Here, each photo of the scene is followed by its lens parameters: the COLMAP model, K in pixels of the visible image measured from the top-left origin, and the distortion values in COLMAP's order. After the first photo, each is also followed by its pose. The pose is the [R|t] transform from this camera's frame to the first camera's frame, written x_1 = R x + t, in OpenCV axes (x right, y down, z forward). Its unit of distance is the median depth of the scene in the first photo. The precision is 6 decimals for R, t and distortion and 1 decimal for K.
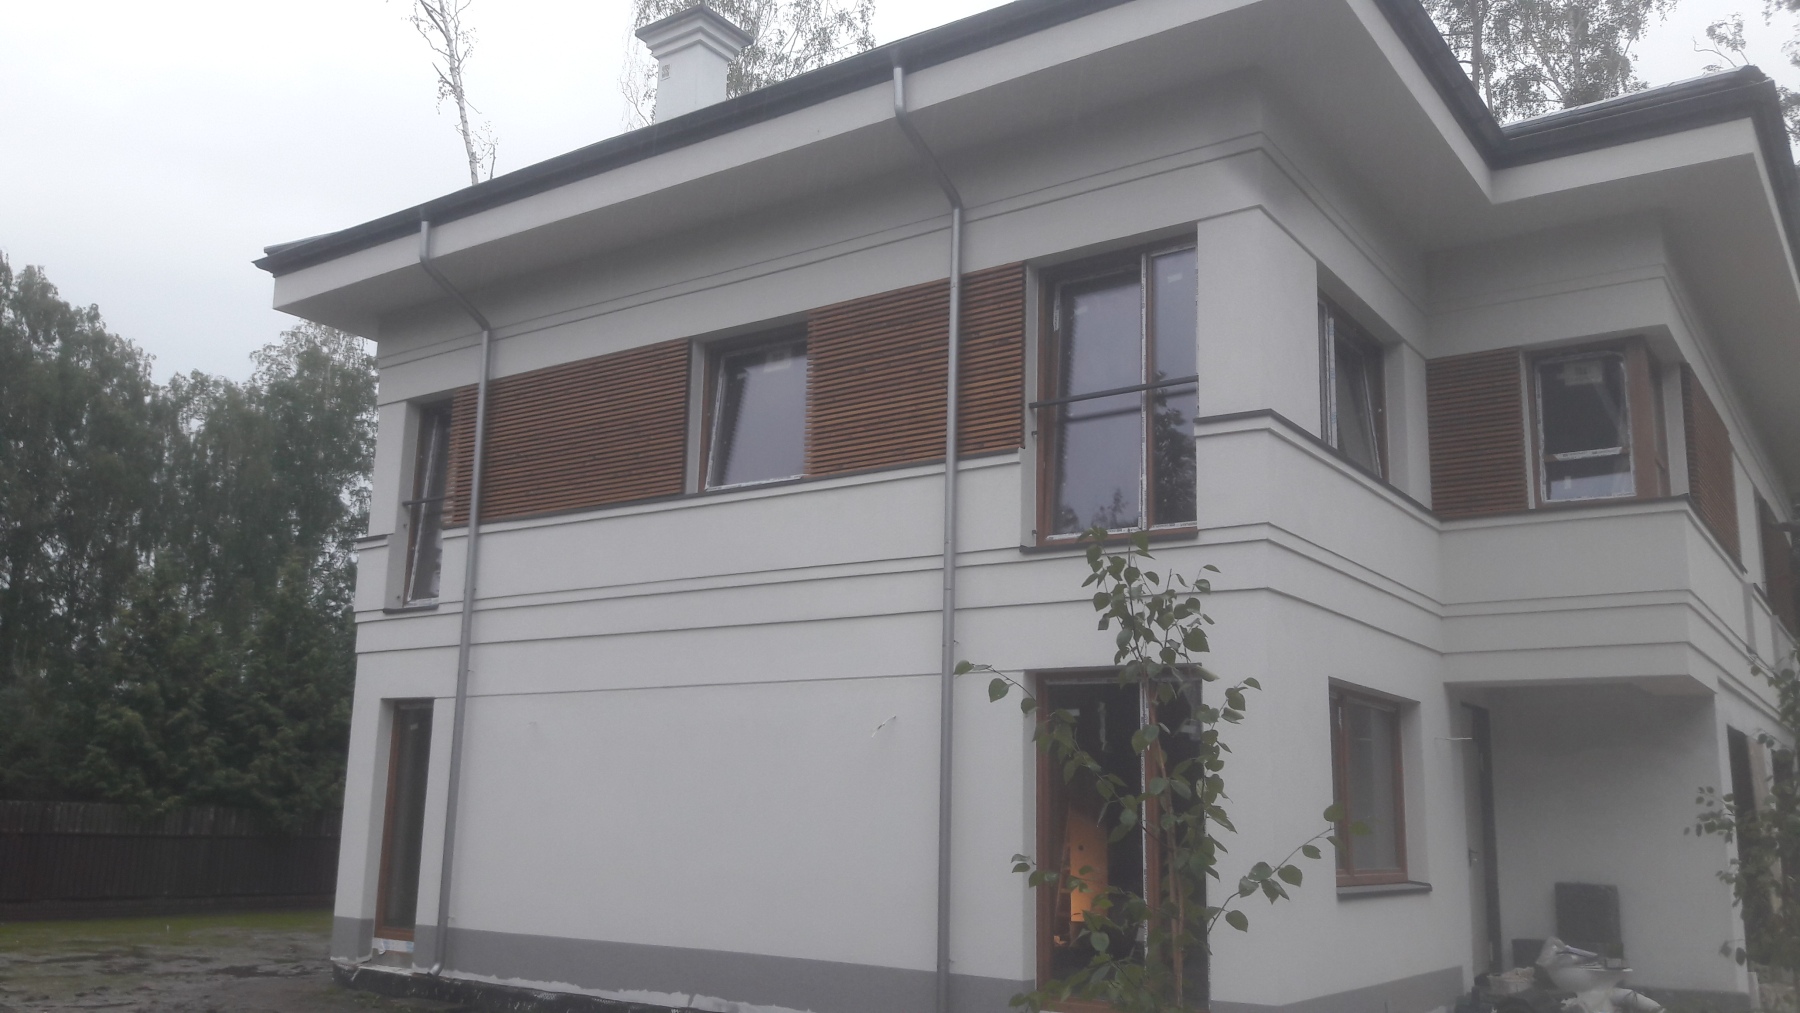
lens RADIAL K [[1471.3, 0, 913.9], [0, 1471.3, 546.9], [0, 0, 1]] dist [0.111135, -0.254652]
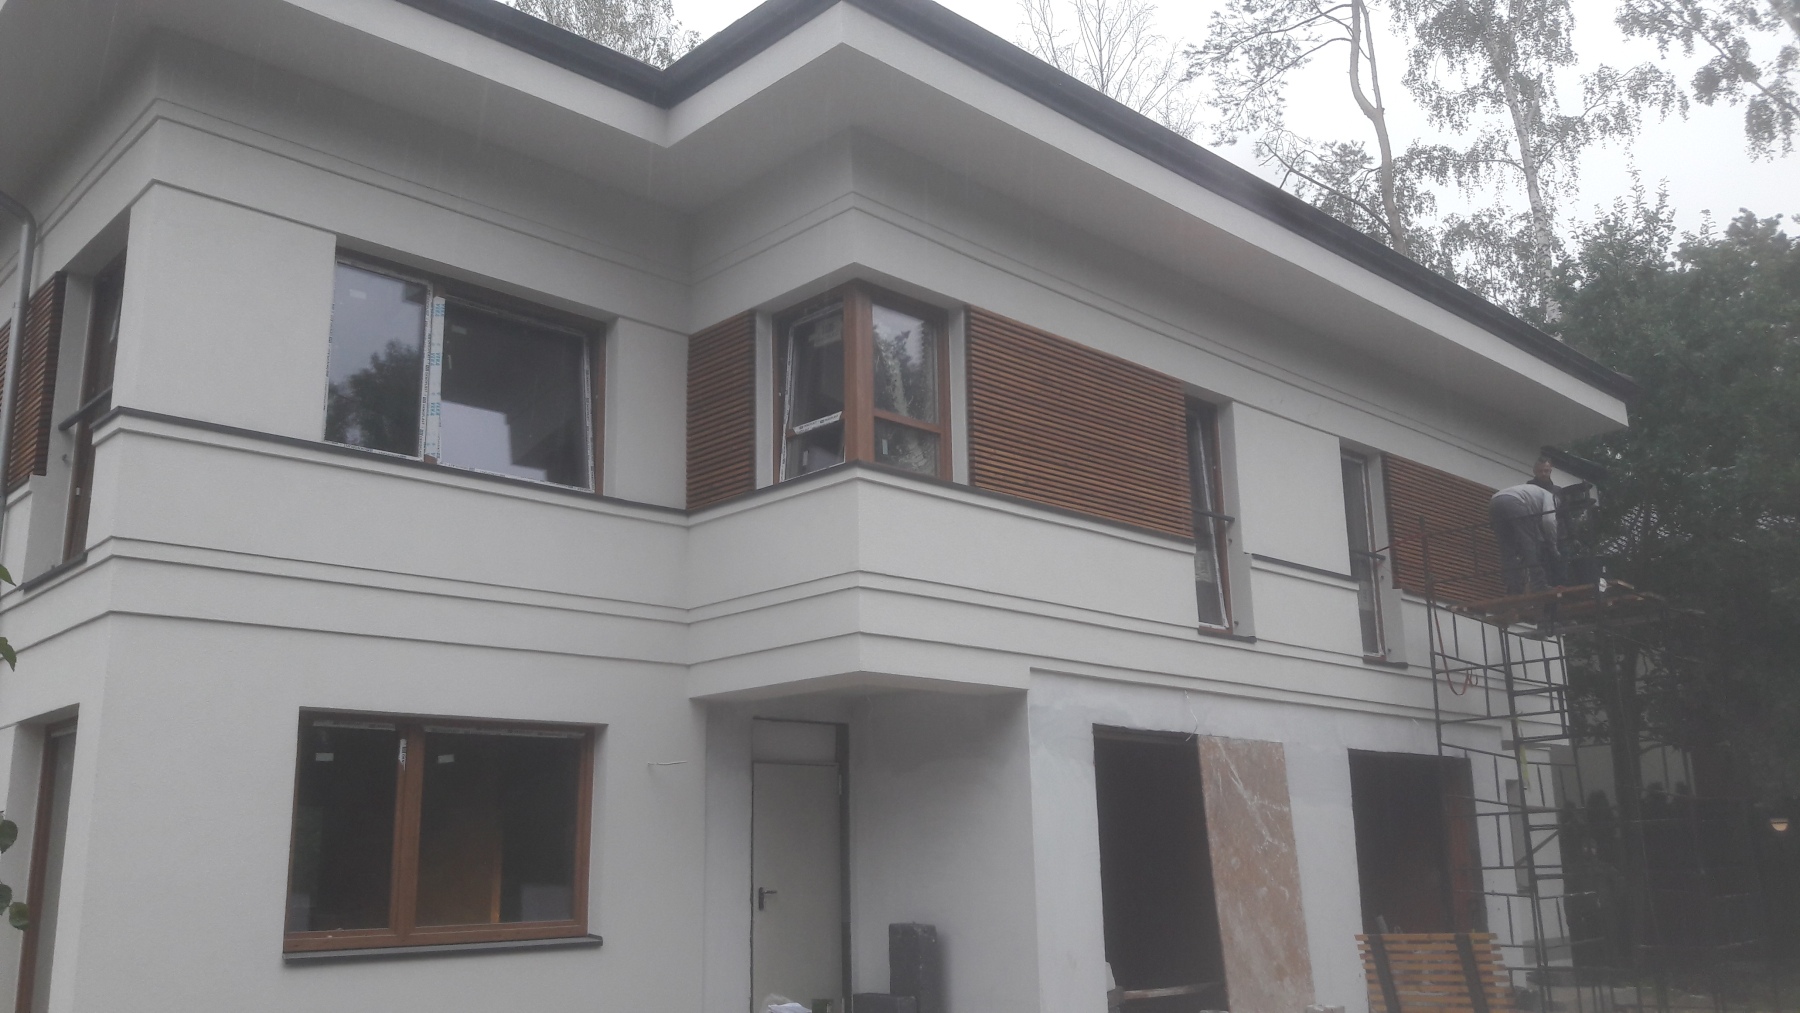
lens RADIAL K [[1464.2, 0, 882.2], [0, 1464.2, 545.9], [0, 0, 1]] dist [0.139159, -0.359329]
pose [[0.981134, -0.077253, -0.177221, 0.587286], [0.072693, 0.996838, -0.032088, 0.034638], [0.179140, 0.018600, 0.983648, 0.159682]]
